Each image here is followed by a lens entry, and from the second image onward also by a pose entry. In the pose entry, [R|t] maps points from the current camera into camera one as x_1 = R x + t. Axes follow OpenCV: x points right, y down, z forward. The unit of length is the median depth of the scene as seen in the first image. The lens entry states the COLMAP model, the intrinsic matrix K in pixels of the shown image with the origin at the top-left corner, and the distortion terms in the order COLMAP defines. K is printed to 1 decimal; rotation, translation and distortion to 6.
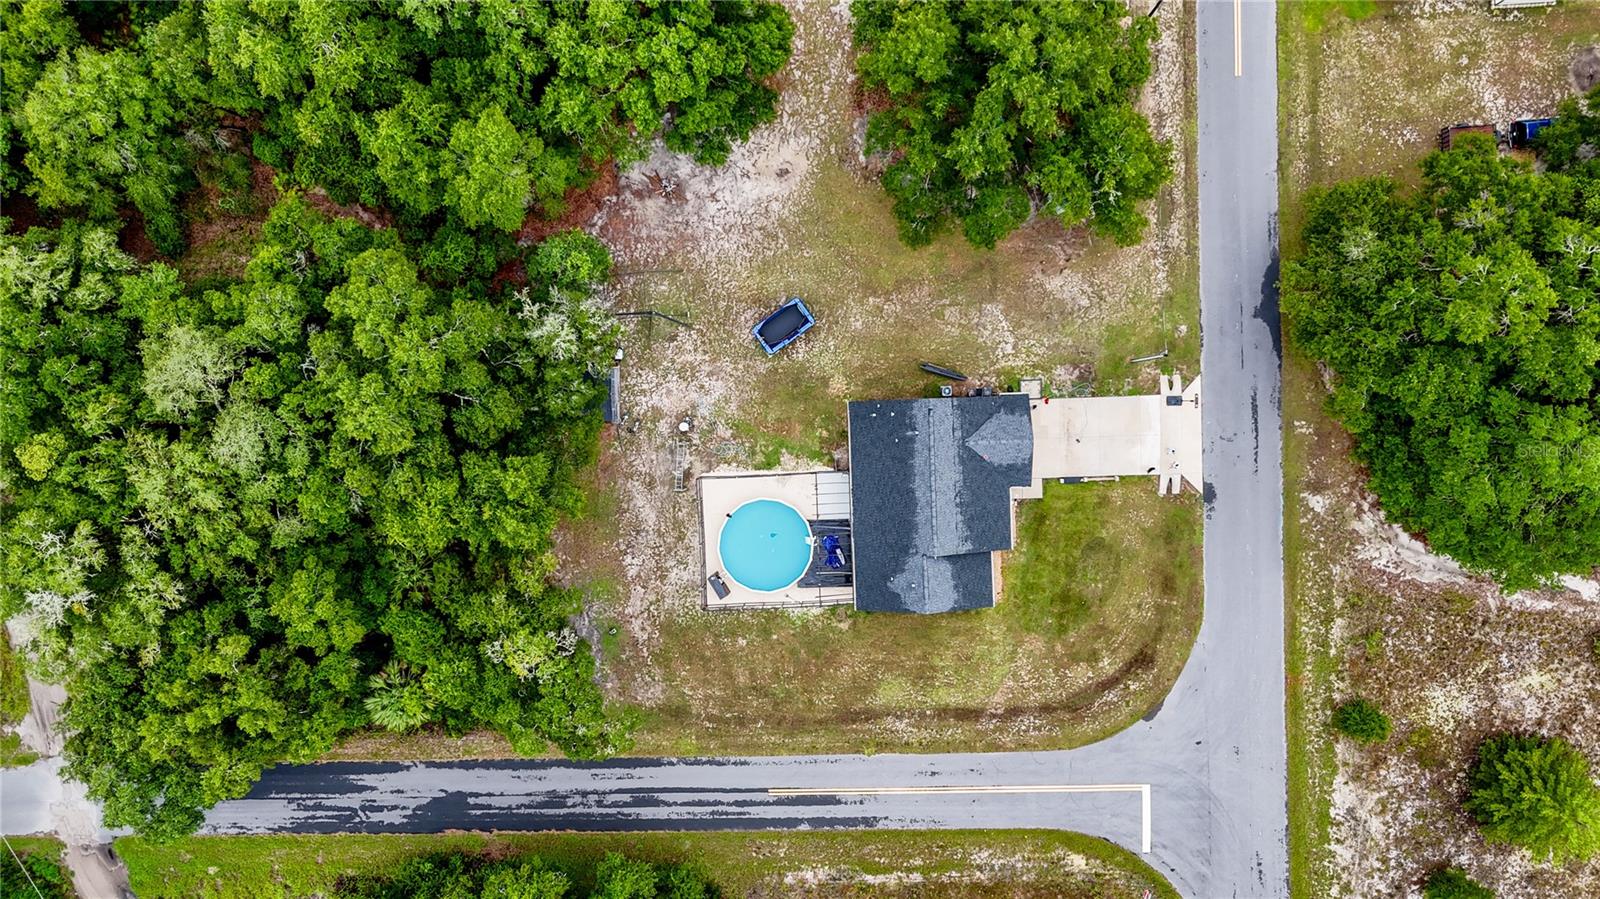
lens RADIAL K [[1184.2, 0, 808.4], [0, 1184.2, 451.1], [0, 0, 1]] dist [0.076656, -0.081992]
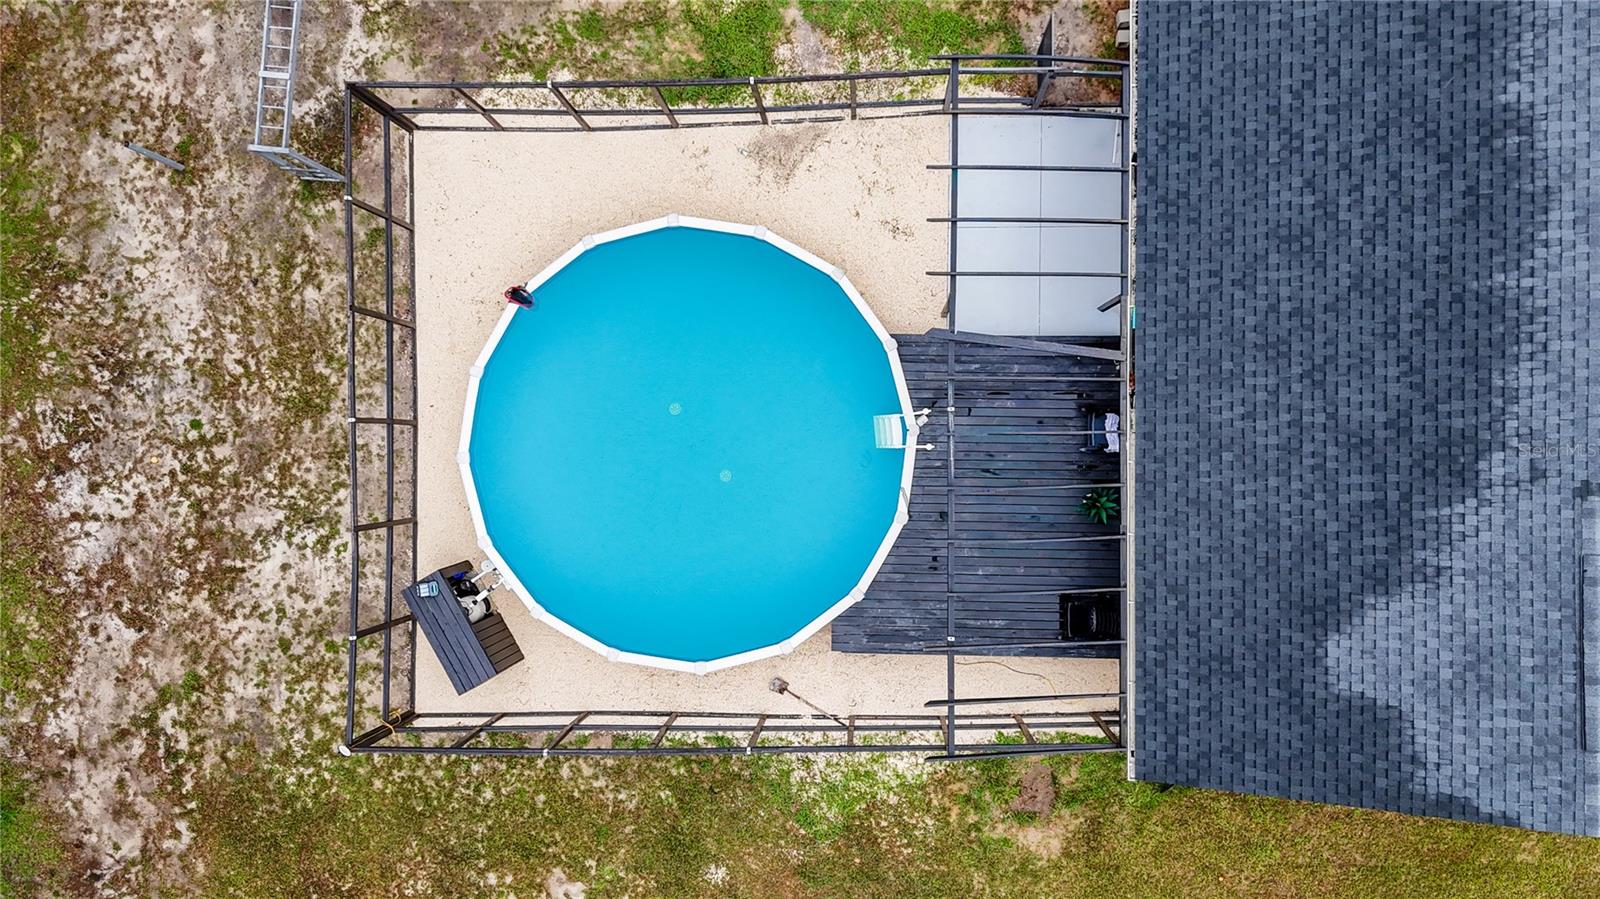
lens RADIAL K [[1548.6, 0, 777.2], [0, 1548.6, 445.4], [0, 0, 1]] dist [0.048229, -0.004737]
pose [[0.998731, 0.038741, -0.032193, -0.011377], [-0.039732, 0.998738, -0.030732, 0.088254], [0.030962, 0.031972, 0.999009, 0.727528]]
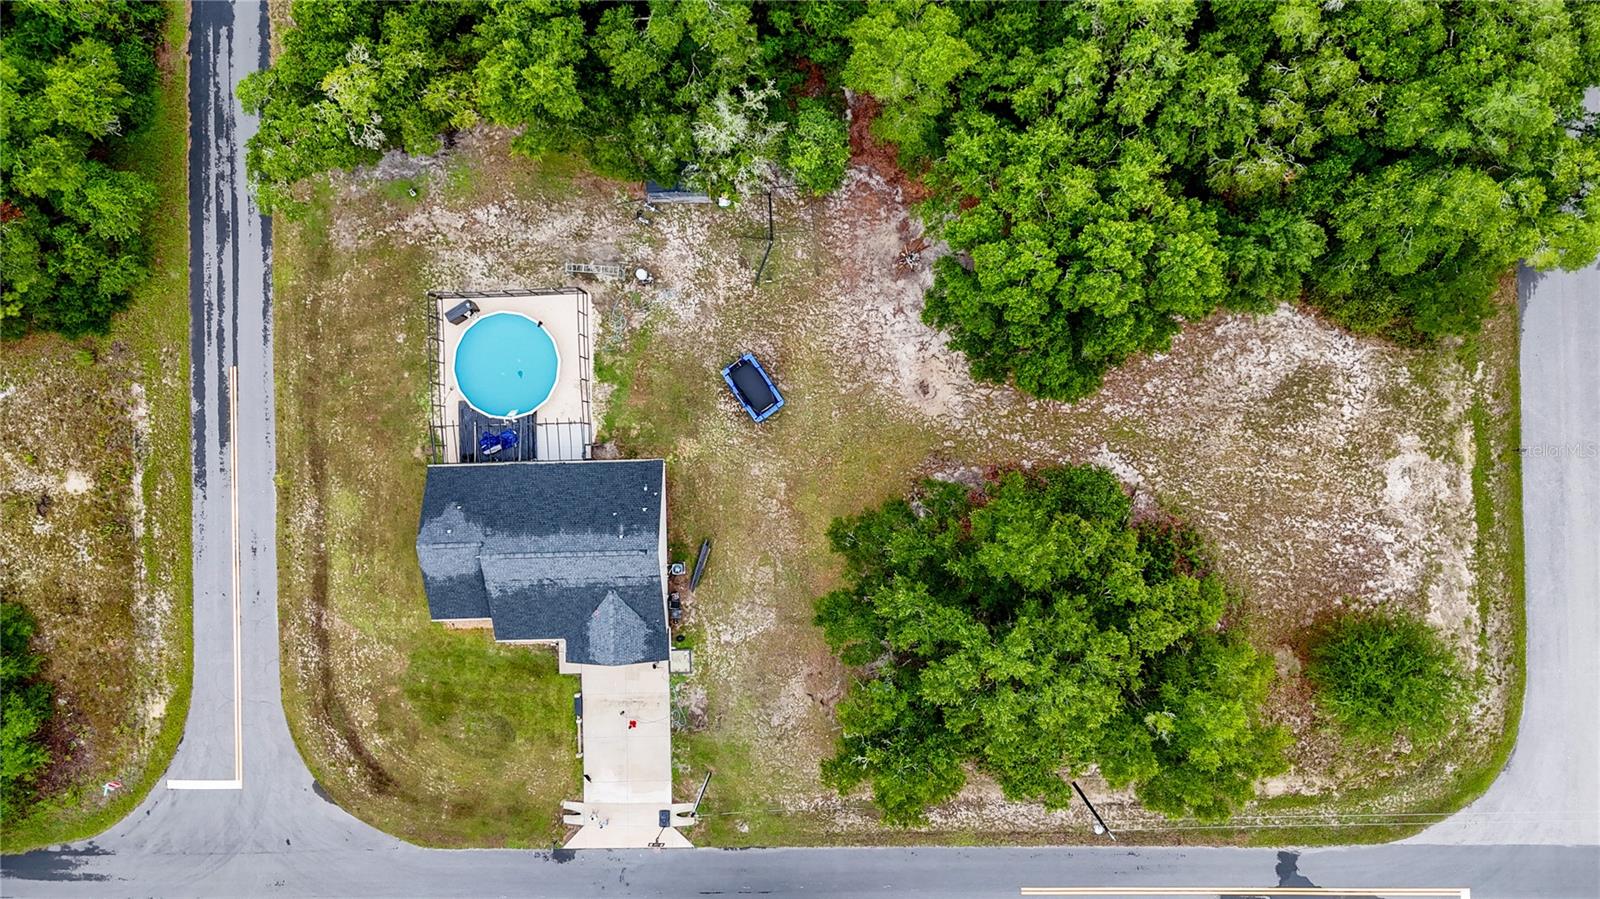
lens RADIAL K [[1199.7, 0, 781.0], [0, 1199.7, 448.8], [0, 0, 1]] dist [0.075208, -0.074130]
pose [[-0.007055, 0.999402, 0.033852, -0.005676], [-0.999939, -0.007338, 0.008237, -0.134961], [0.008481, -0.033792, 0.999393, 0.093331]]
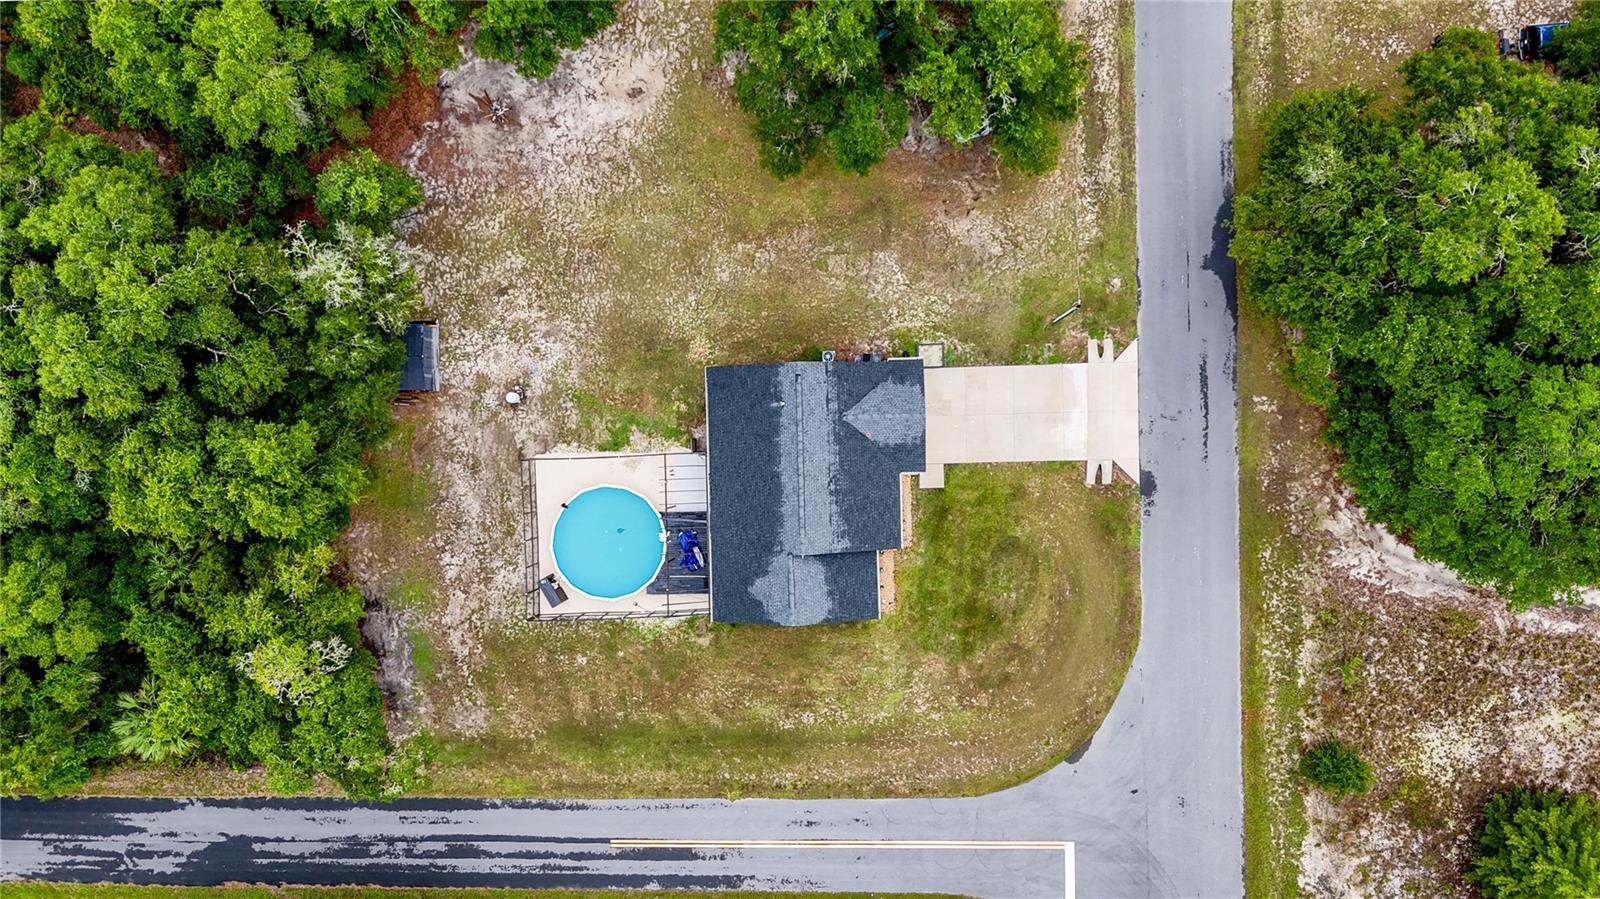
lens RADIAL K [[1243.2, 0, 789.9], [0, 1243.2, 447.8], [0, 0, 1]] dist [0.069303, -0.064840]
pose [[0.999441, 0.009732, -0.031984, 0.117504], [-0.010398, 0.999731, -0.020719, 0.030697], [0.031774, 0.021040, 0.999274, 0.136748]]
